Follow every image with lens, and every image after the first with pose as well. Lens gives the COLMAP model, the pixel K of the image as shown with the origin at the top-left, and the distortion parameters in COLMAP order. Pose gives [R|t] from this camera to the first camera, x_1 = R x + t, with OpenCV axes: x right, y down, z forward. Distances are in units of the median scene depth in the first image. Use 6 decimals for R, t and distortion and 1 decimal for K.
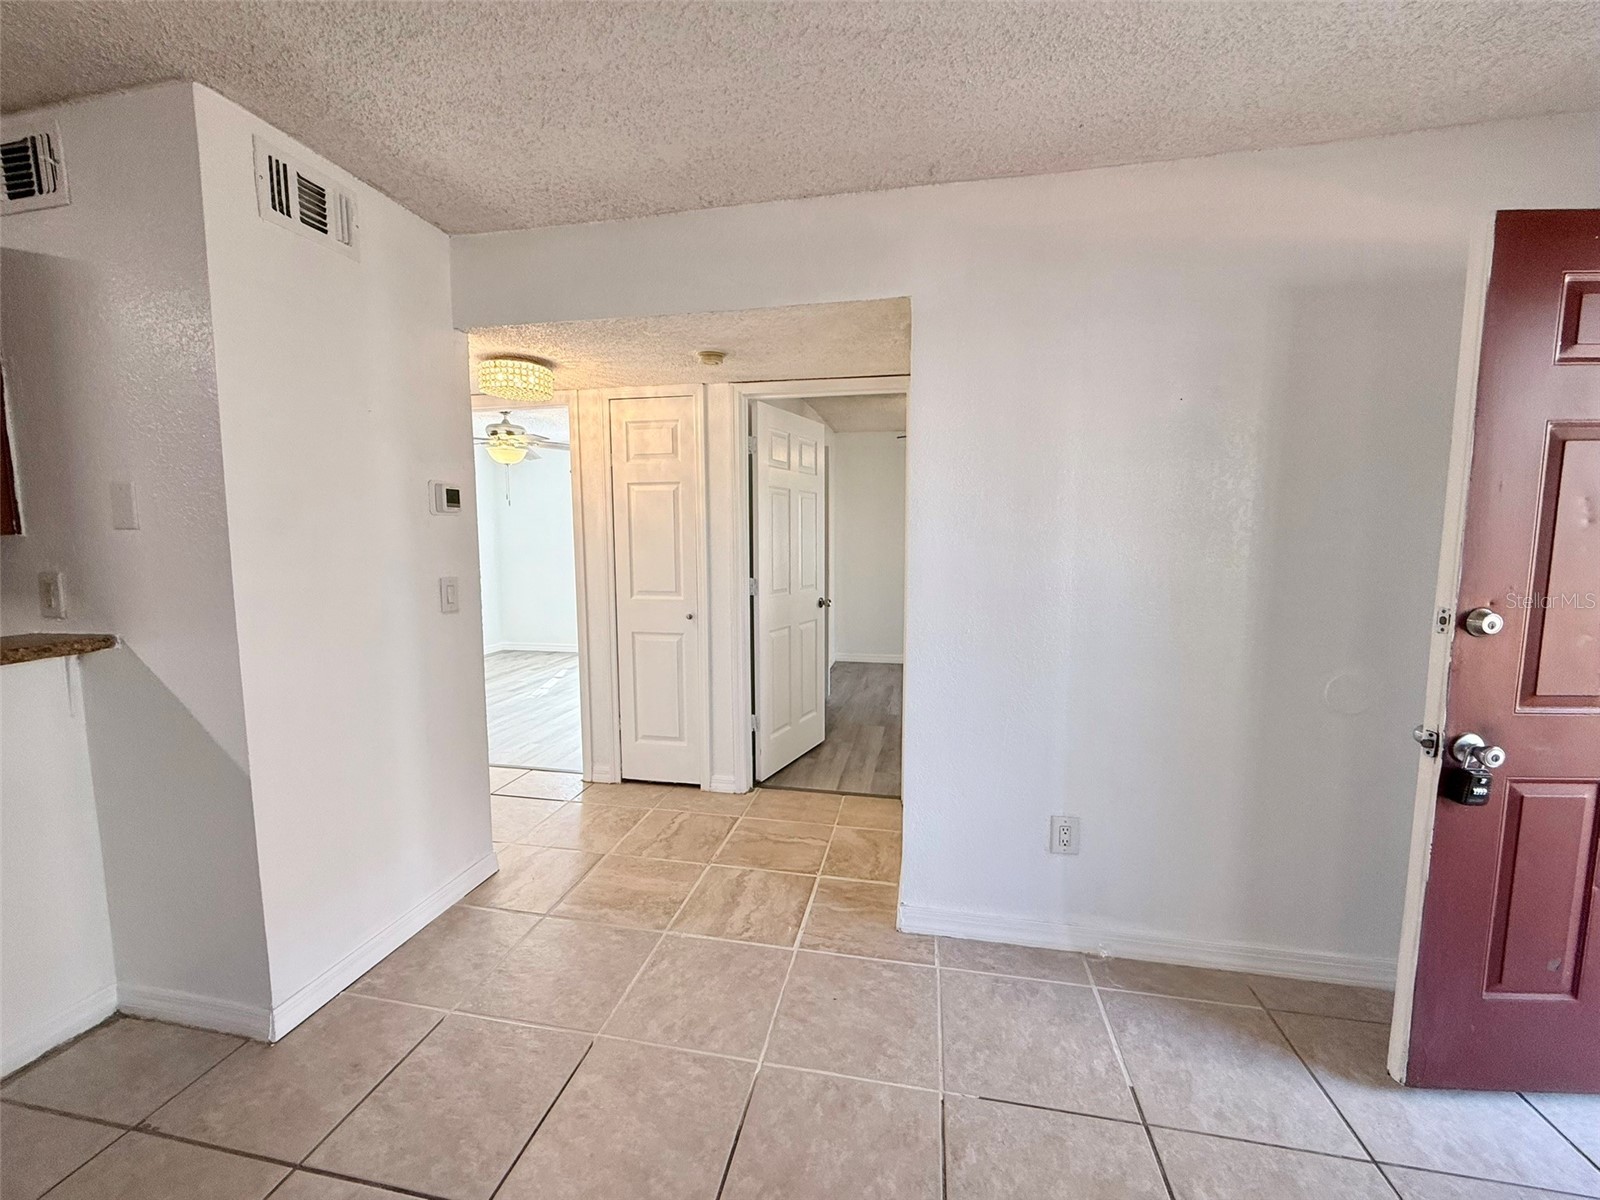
lens RADIAL K [[635.7, 0, 798.2], [0, 635.7, 599.5], [0, 0, 1]] dist [0.000754, 0.000580]
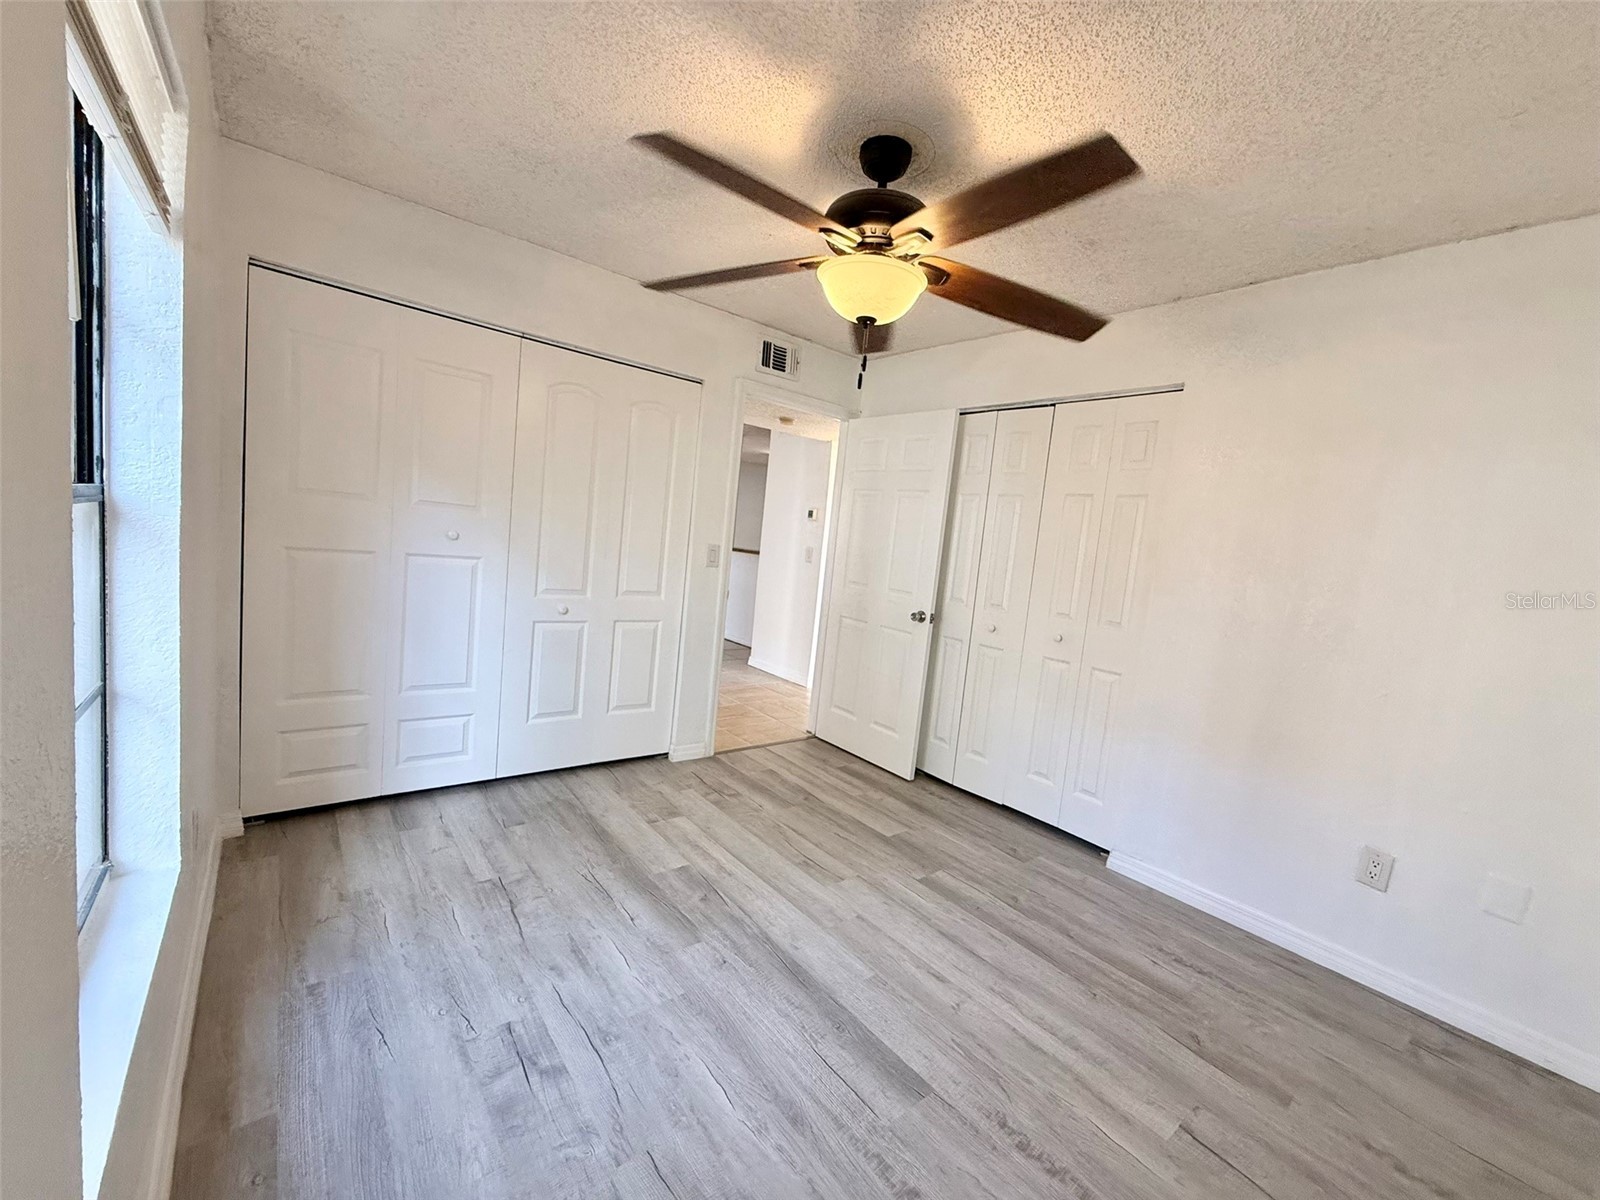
lens RADIAL K [[635.7, 0, 796.5], [0, 635.7, 598.5], [0, 0, 1]] dist [0.000754, 0.000580]
pose [[-0.634256, 0.018737, -0.772896, 0.938069], [-0.172819, 0.970974, 0.165358, -0.165946], [0.753560, 0.238450, -0.612608, 1.743419]]
